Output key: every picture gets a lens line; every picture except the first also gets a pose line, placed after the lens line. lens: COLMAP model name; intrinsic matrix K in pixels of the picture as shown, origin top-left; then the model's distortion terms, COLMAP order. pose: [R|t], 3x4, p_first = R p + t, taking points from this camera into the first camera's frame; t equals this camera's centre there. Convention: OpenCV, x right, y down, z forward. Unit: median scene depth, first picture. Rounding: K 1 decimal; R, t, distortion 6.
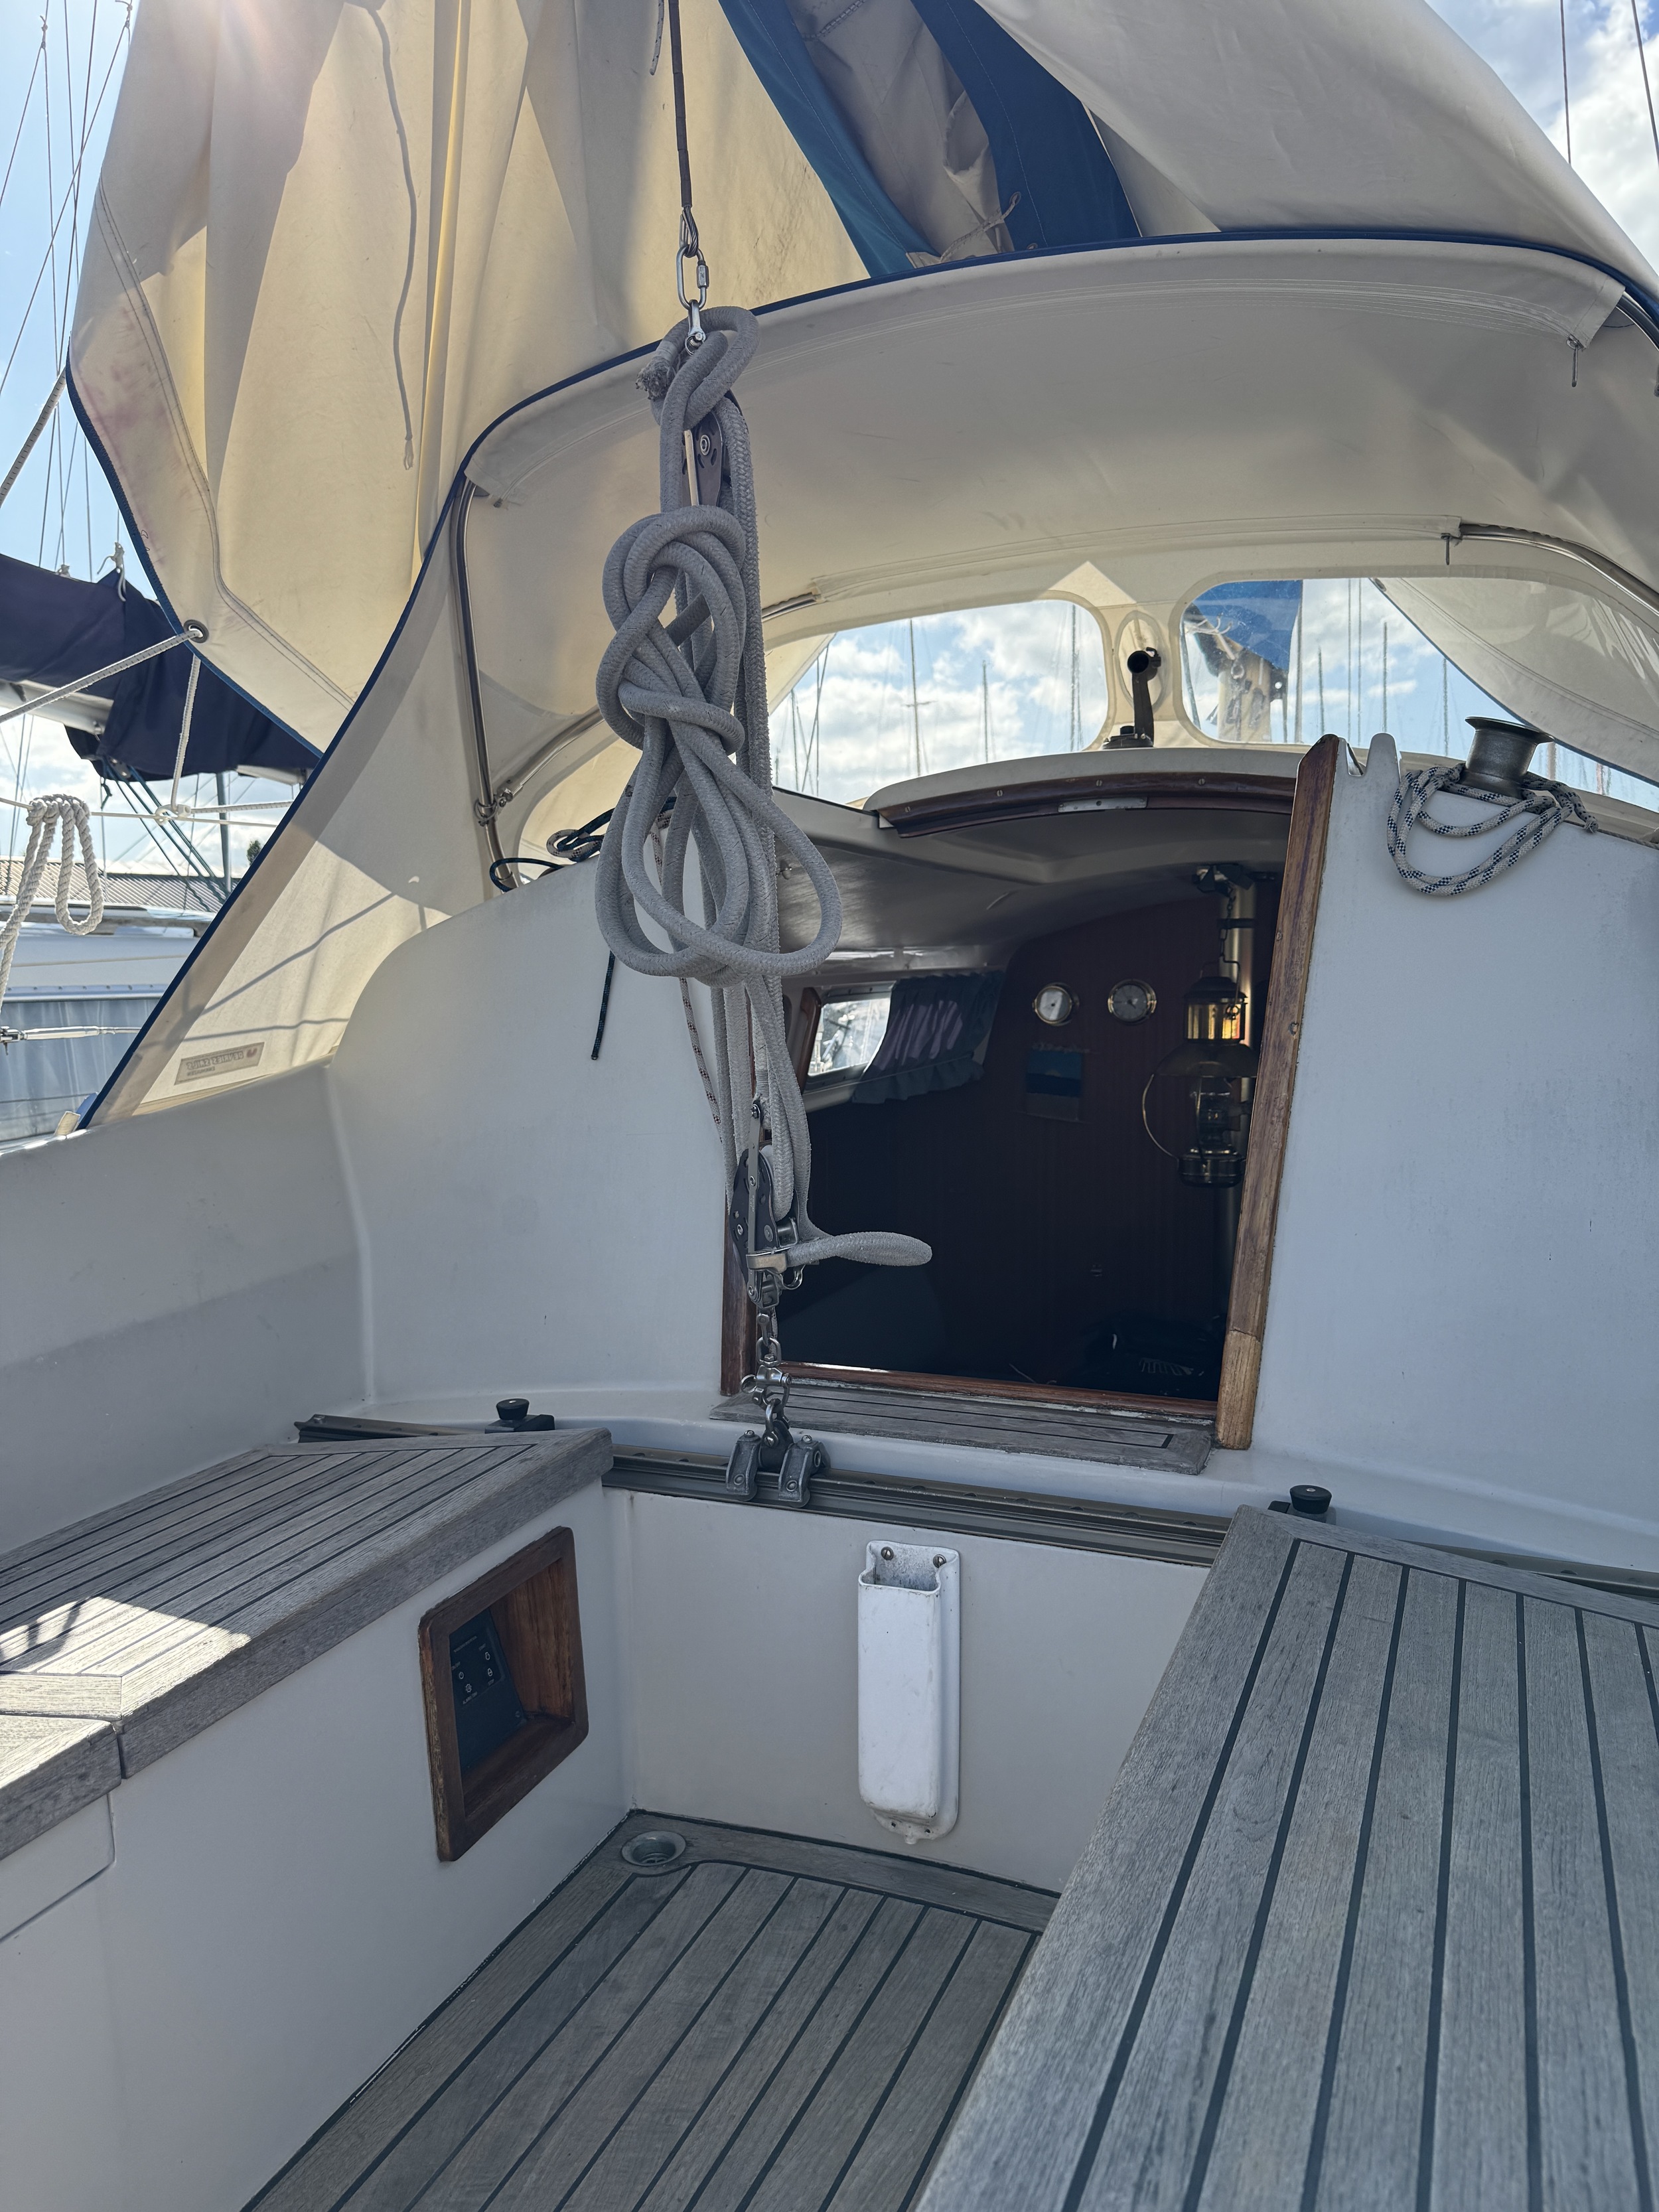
lens RADIAL K [[1536.1, 0, 792.5], [0, 1536.1, 1104.9], [0, 0, 1]] dist [0.034011, -0.071377]
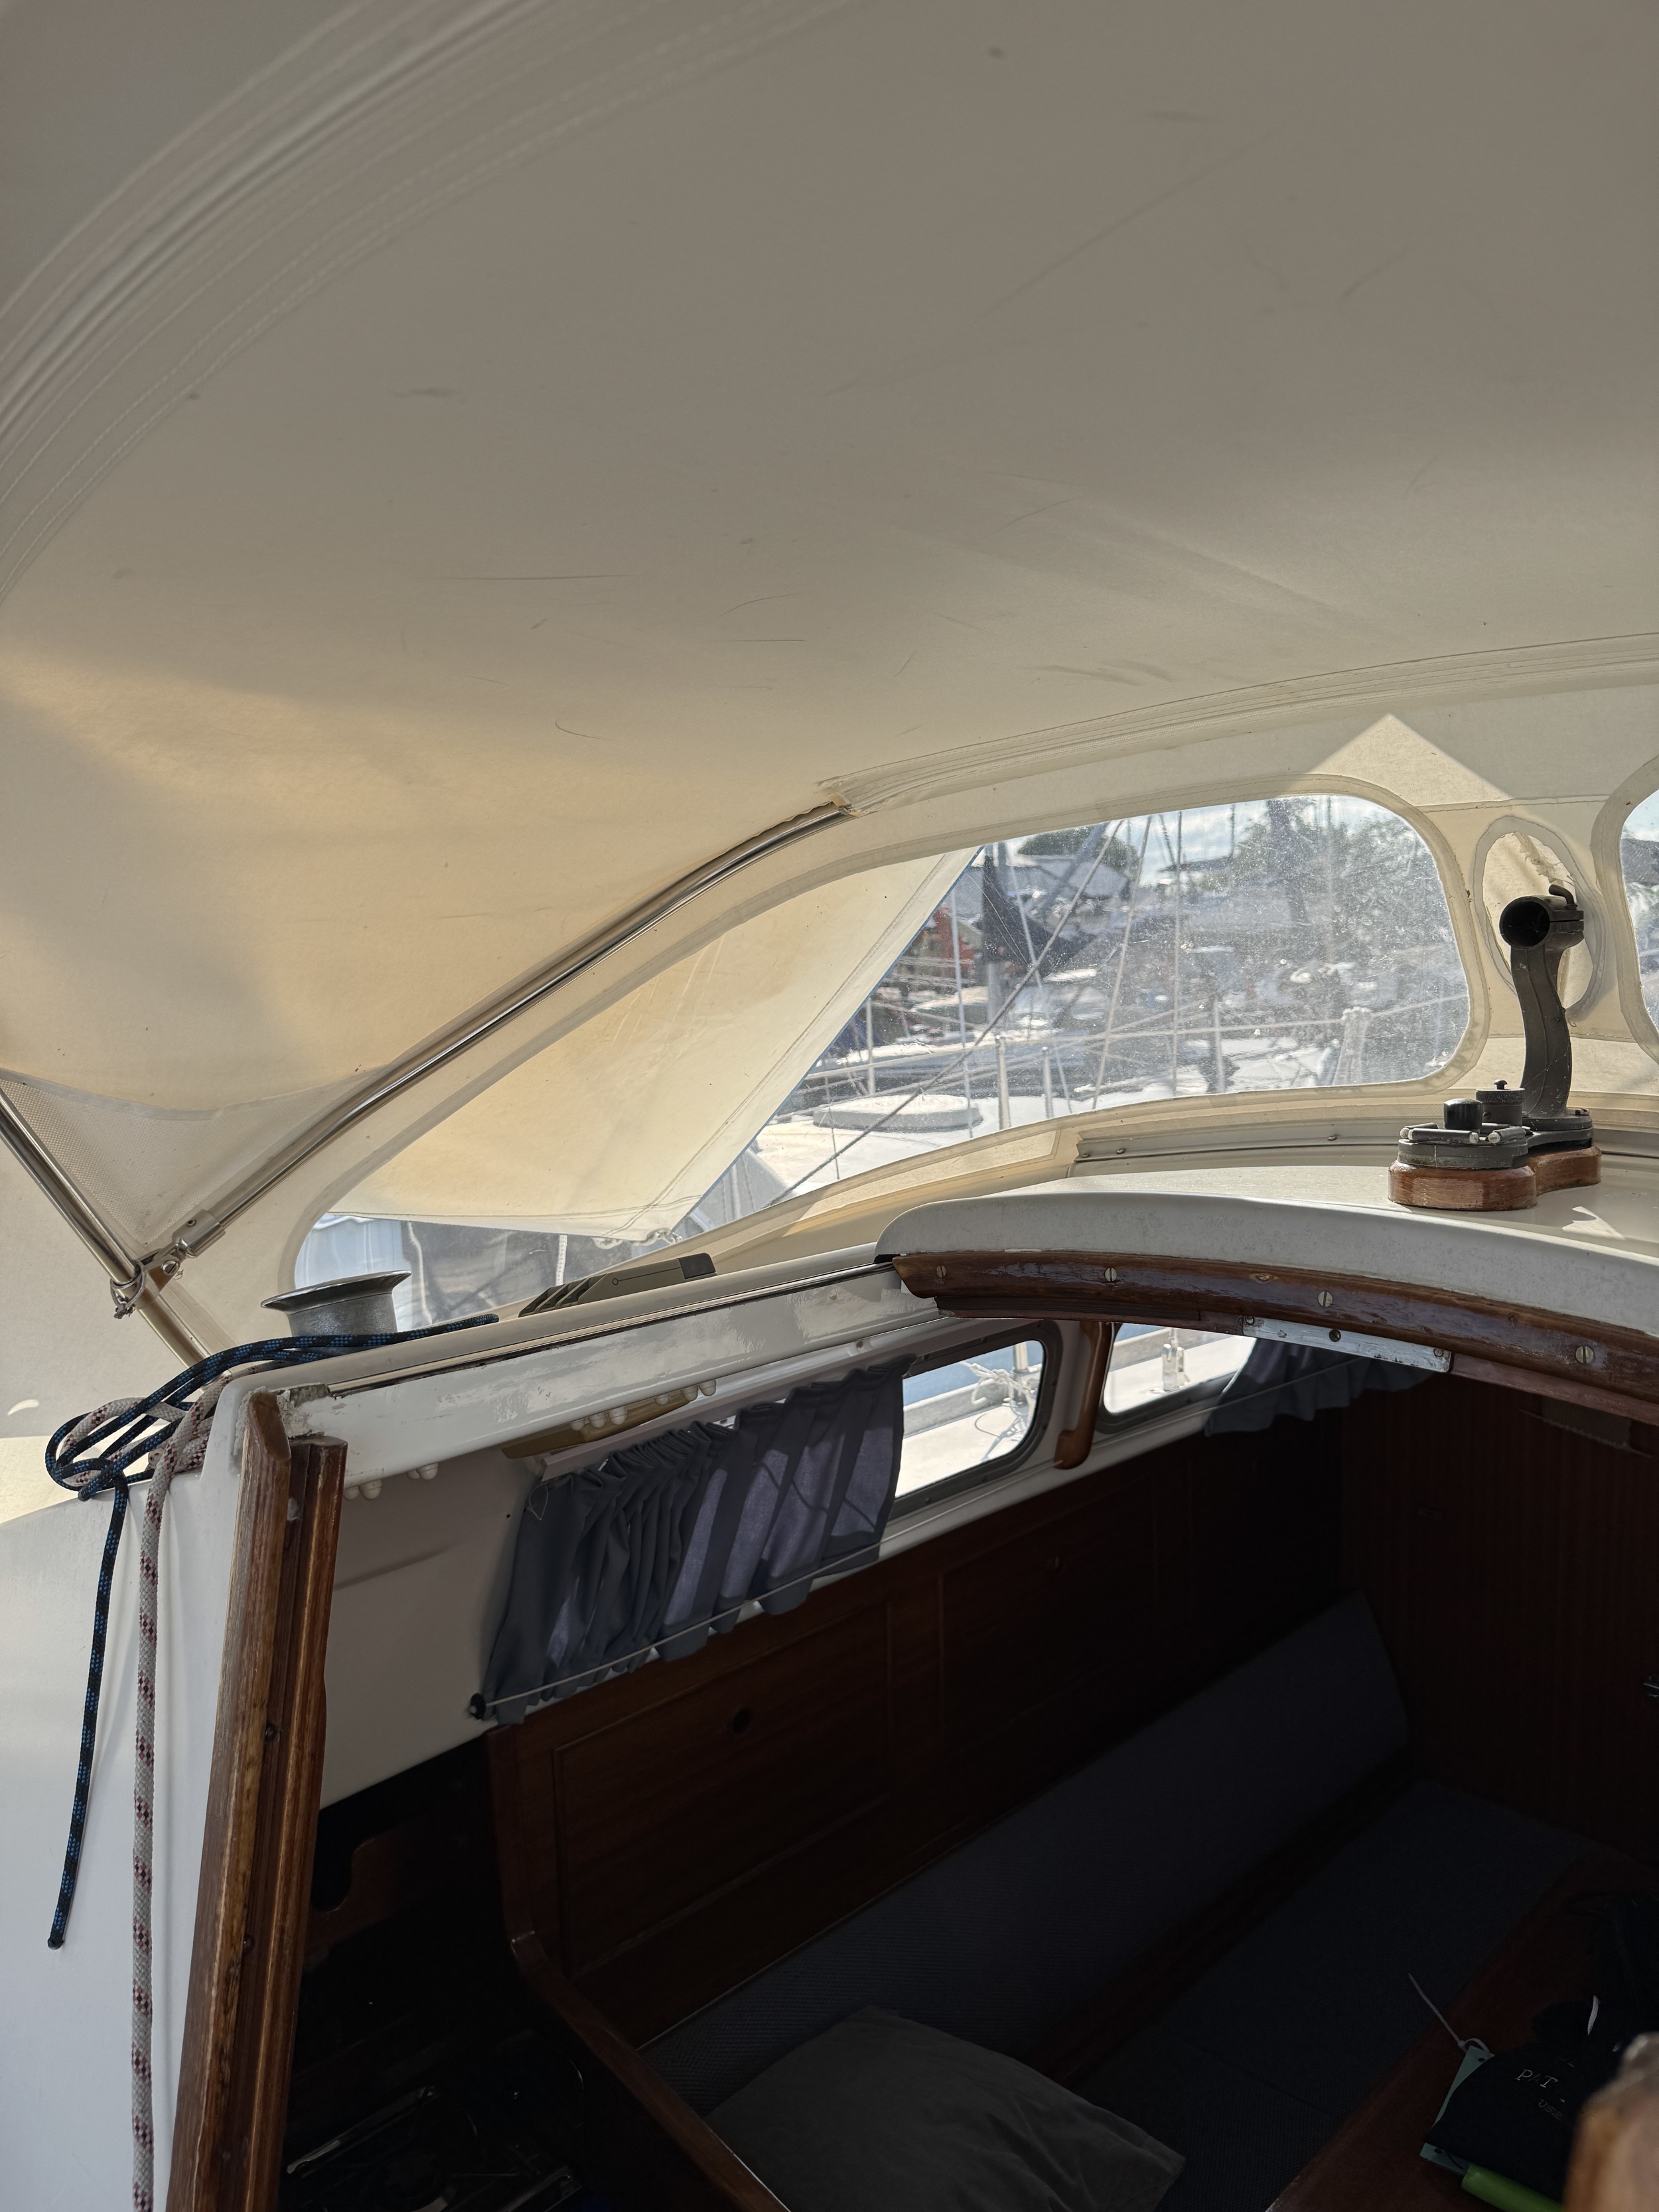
lens RADIAL K [[1540.8, 0, 704.6], [0, 1540.8, 1112.0], [0, 0, 1]] dist [0.006415, -0.068520]
pose [[0.904358, 0.027876, -0.425864, 0.313178], [-0.023206, 0.999600, 0.016151, -0.368128], [0.426144, -0.004724, 0.904643, 0.789977]]
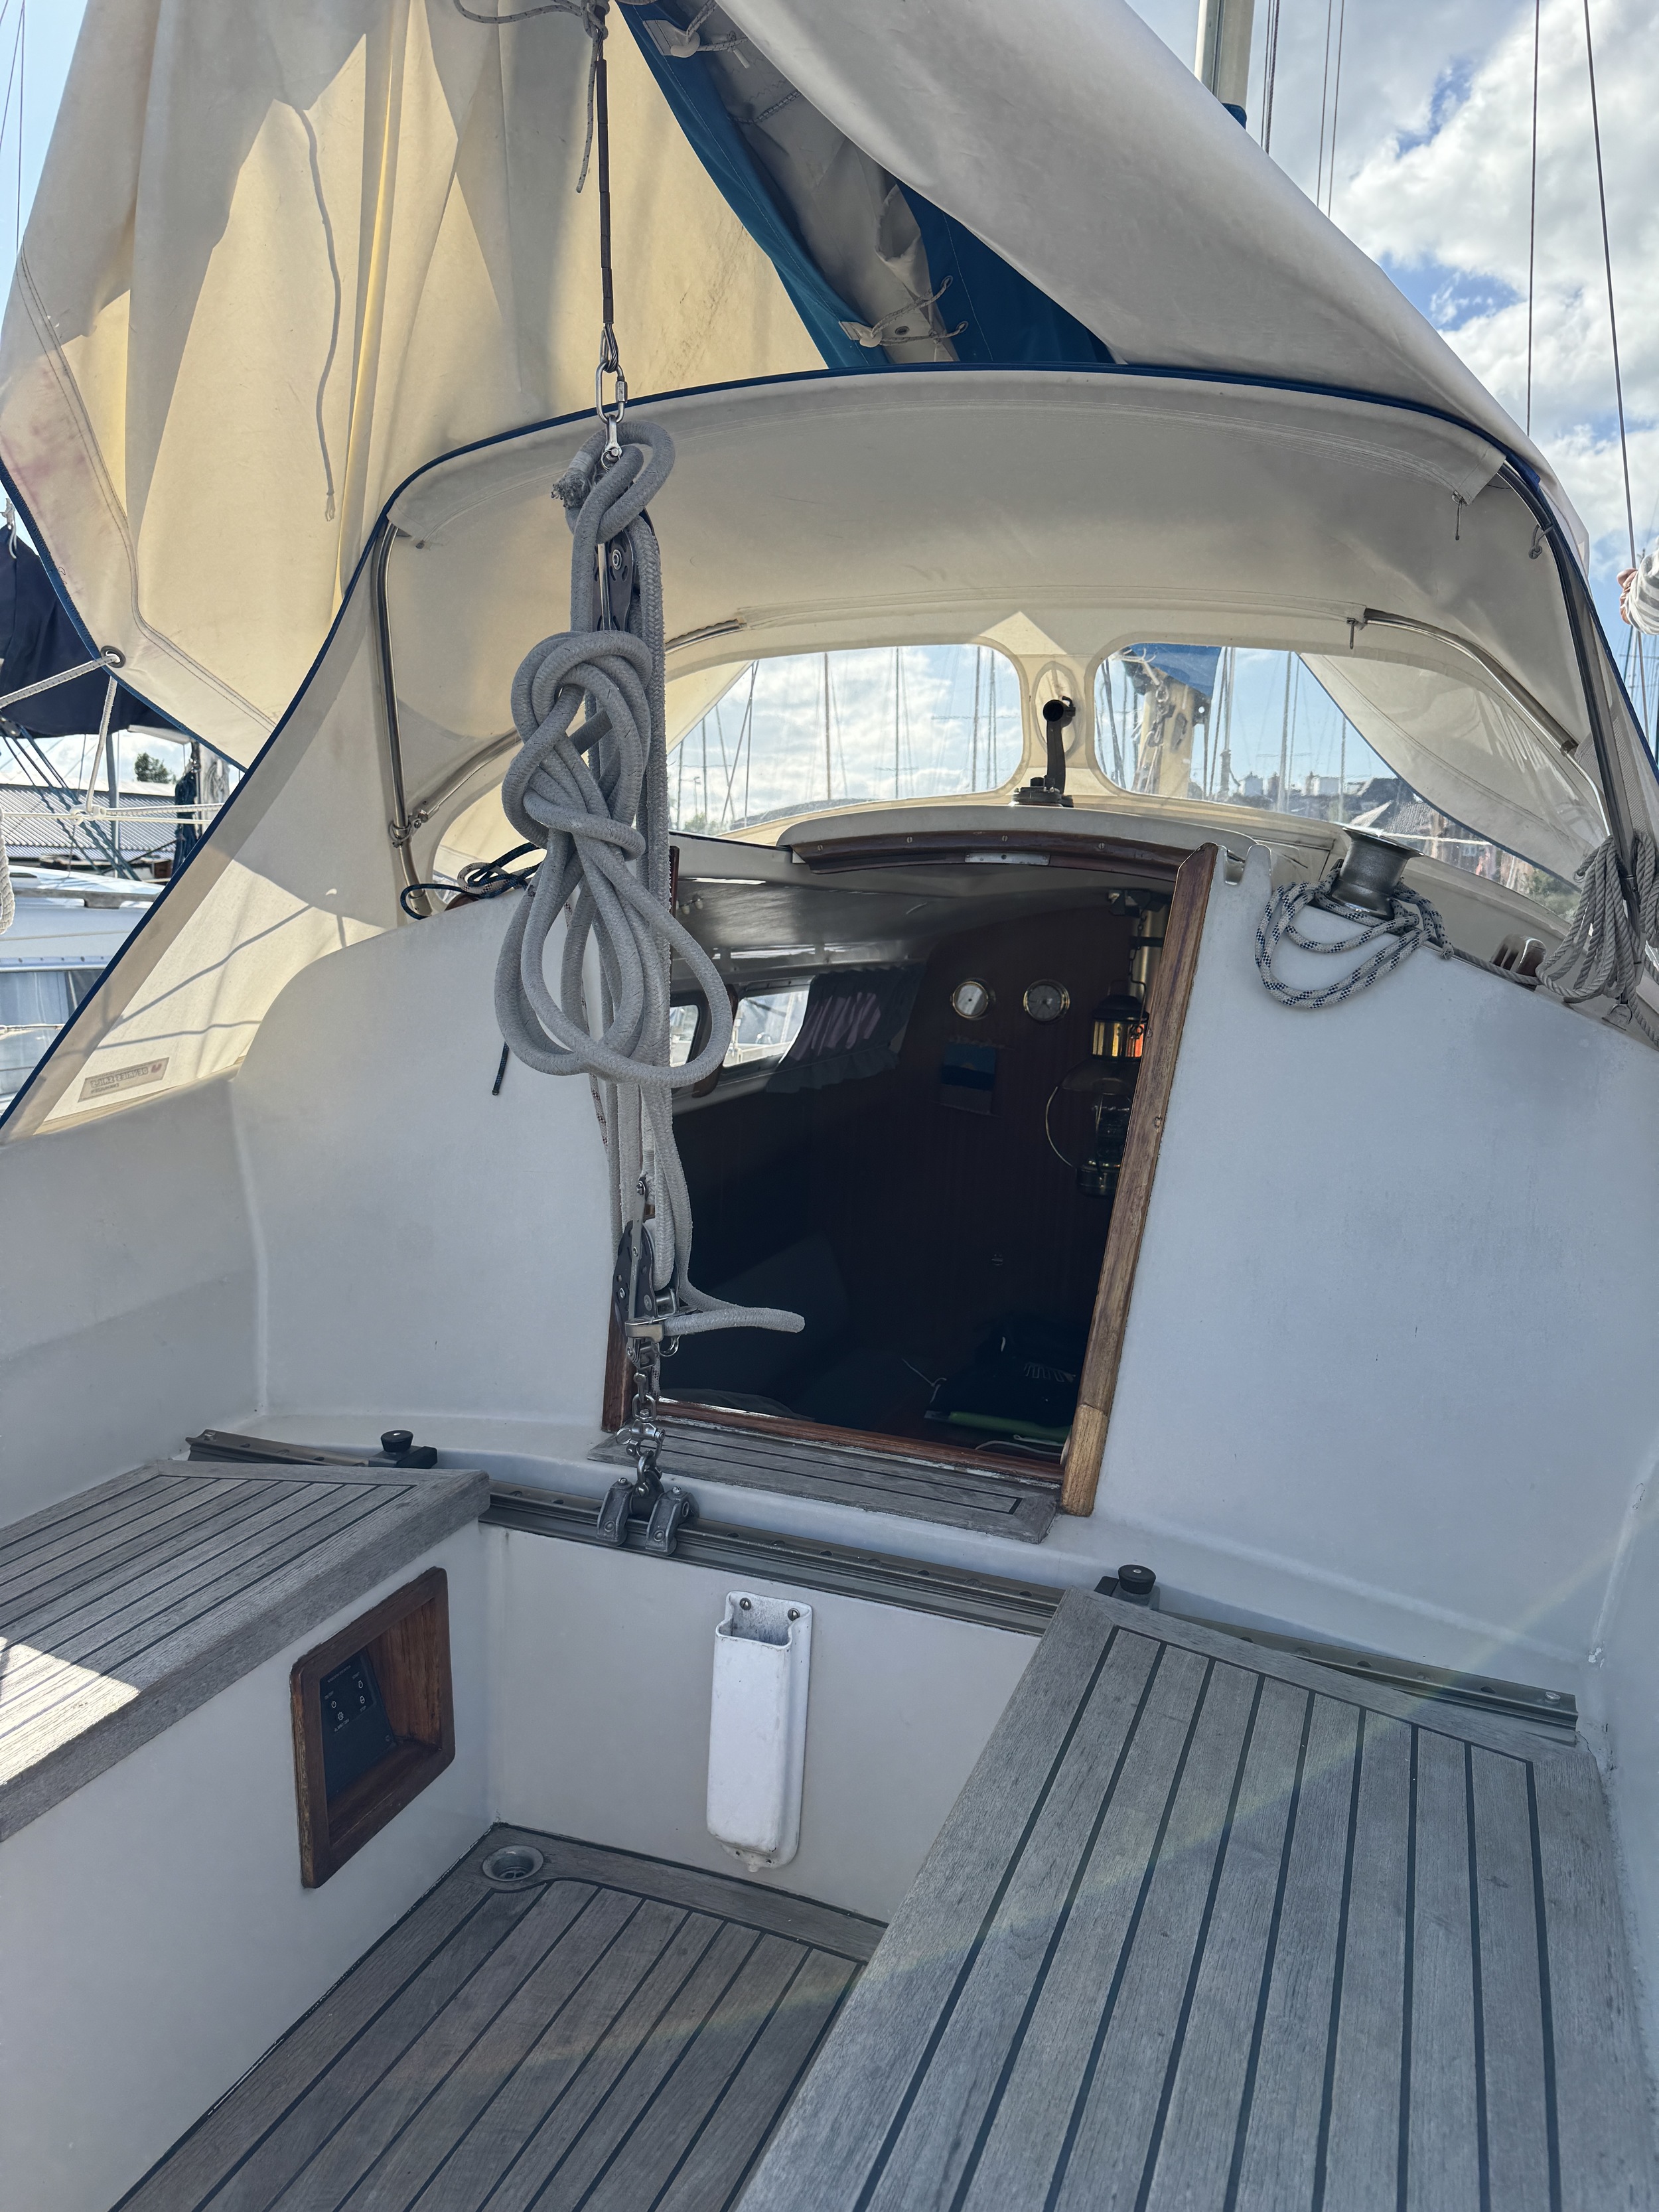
lens RADIAL K [[1536.1, 0, 792.5], [0, 1536.1, 1104.9], [0, 0, 1]] dist [0.034011, -0.071377]
pose [[0.997725, 0.050645, 0.044497, 0.029311], [-0.052768, 0.997457, 0.047901, -0.103097], [-0.041957, -0.050140, 0.997860, -0.041373]]
